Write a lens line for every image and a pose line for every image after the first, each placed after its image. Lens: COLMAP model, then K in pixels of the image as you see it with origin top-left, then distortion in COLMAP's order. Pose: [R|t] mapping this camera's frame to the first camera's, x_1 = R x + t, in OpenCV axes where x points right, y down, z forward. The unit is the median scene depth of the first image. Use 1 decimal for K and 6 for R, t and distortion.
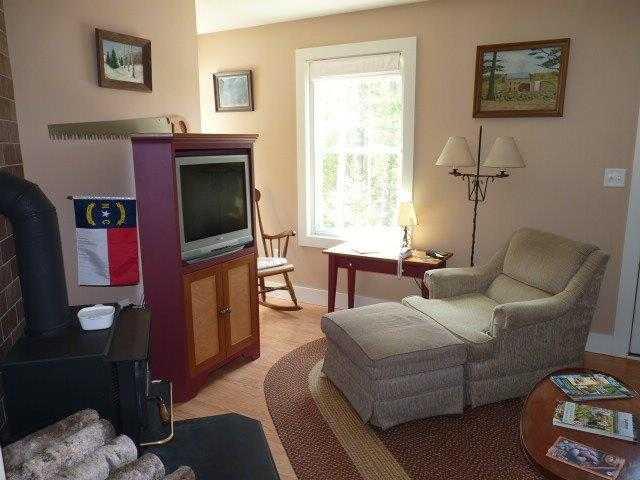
lens RADIAL K [[513.2, 0, 320.4], [0, 513.2, 244.1], [0, 0, 1]] dist [-0.019619, 0.003059]
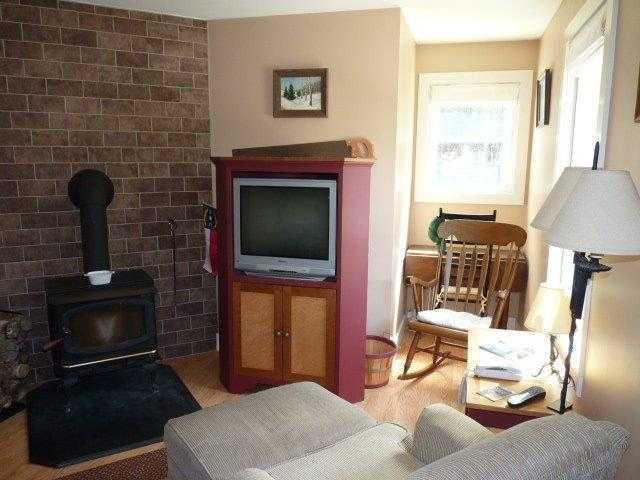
lens RADIAL K [[513.2, 0, 320.0], [0, 513.2, 246.8], [0, 0, 1]] dist [-0.019619, 0.003059]
pose [[0.245896, 0.174795, -0.953405, 0.772535], [-0.201408, 0.971351, 0.126139, -0.179498], [0.948140, 0.161007, 0.274057, 0.790869]]
